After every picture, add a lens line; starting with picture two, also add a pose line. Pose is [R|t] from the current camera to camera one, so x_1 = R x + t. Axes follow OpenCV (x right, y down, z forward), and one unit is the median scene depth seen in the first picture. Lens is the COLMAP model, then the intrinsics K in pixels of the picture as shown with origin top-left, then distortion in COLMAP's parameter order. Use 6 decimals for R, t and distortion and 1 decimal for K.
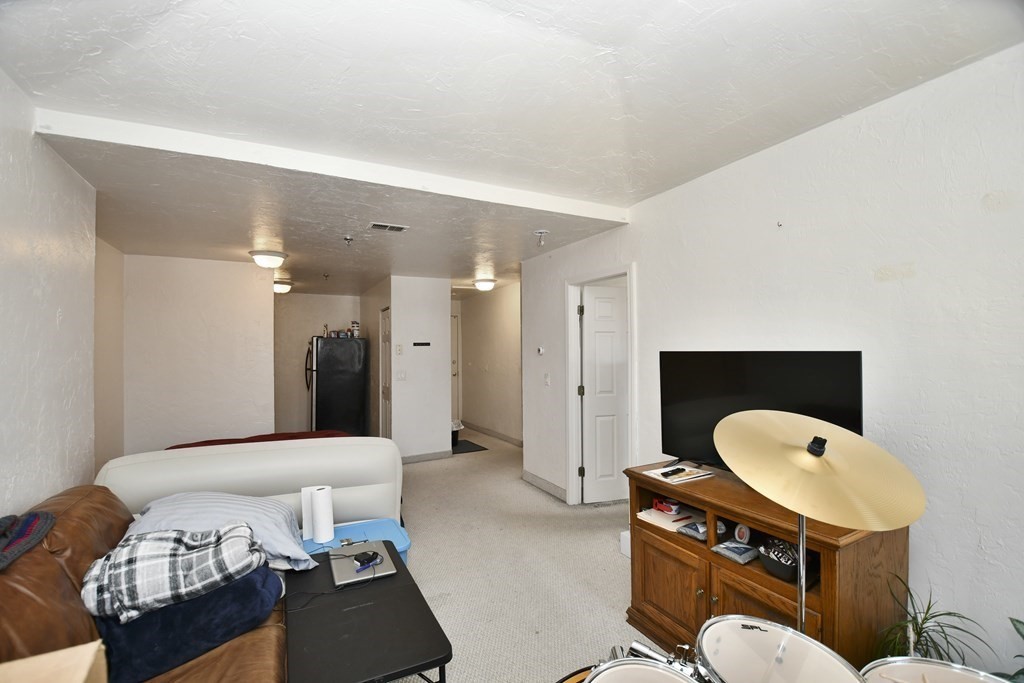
lens RADIAL K [[448.0, 0, 505.3], [0, 448.0, 341.2], [0, 0, 1]] dist [0.032963, -0.026820]
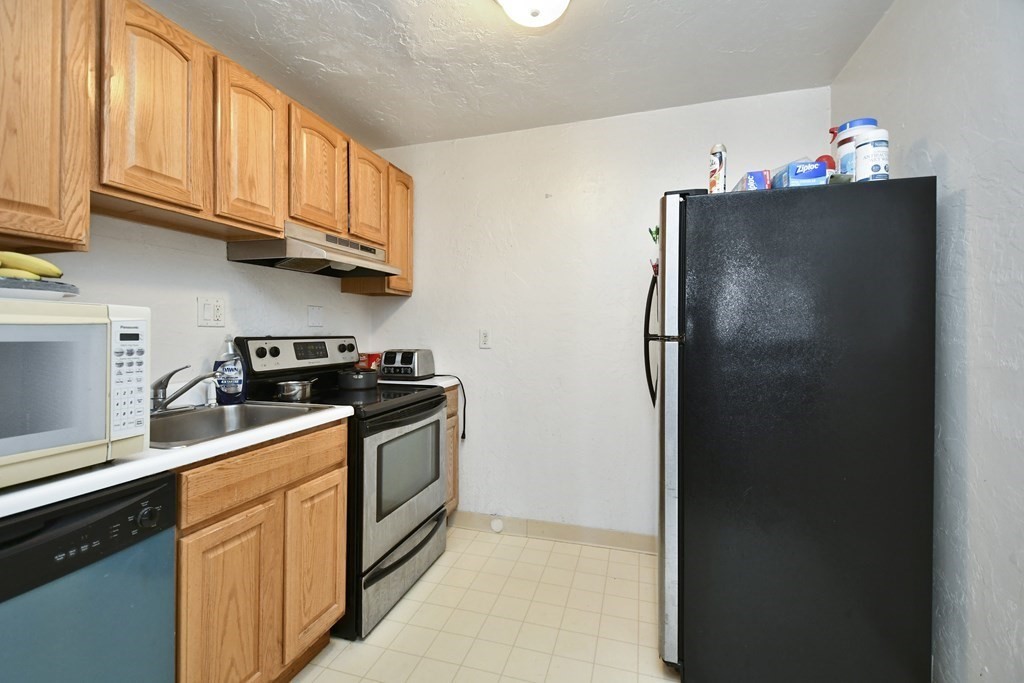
lens RADIAL K [[448.0, 0, 505.3], [0, 448.0, 341.2], [0, 0, 1]] dist [0.032963, -0.026820]
pose [[0.723553, 0.009298, -0.690206, -0.310300], [0.004190, 0.999832, 0.017861, 0.061856], [0.690256, -0.015815, 0.723392, 0.736485]]
